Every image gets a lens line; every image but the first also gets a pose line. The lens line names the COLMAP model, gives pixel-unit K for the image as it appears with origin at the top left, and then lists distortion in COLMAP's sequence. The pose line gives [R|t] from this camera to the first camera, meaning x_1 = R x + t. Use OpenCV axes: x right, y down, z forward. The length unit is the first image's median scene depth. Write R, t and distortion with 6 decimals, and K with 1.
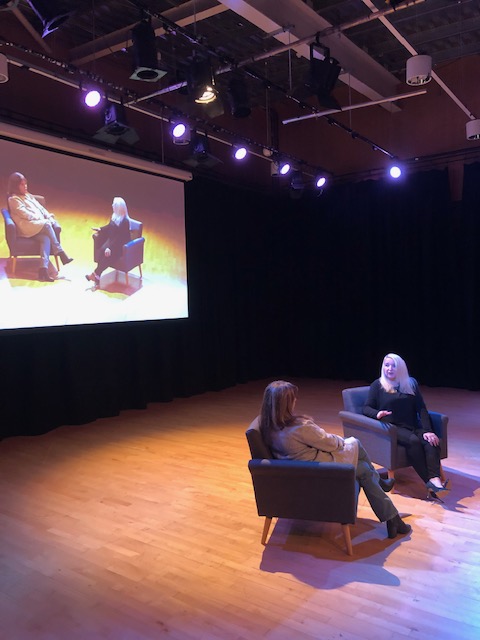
lens RADIAL K [[521.8, 0, 238.7], [0, 521.8, 313.2], [0, 0, 1]] dist [0.030391, 0.002393]
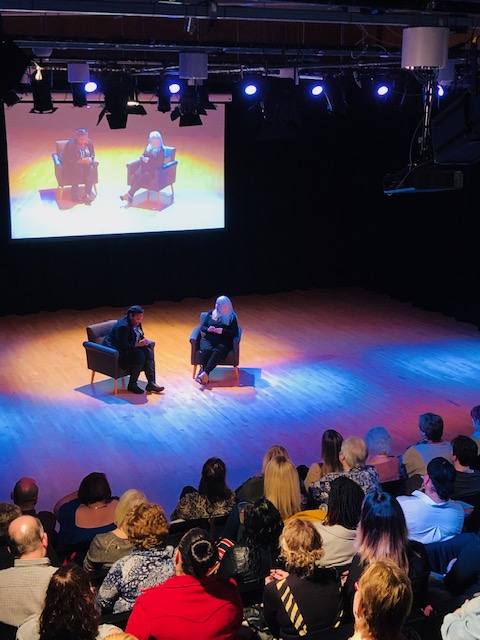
lens RADIAL K [[890.9, 0, 241.0], [0, 890.9, 319.4], [0, 0, 1]] dist [0.033197, 0.000000]
pose [[0.859135, 0.151152, -0.488916, 1.044751], [-0.037030, 0.971242, 0.235197, -0.293559], [0.510407, -0.183961, 0.840026, -0.724858]]
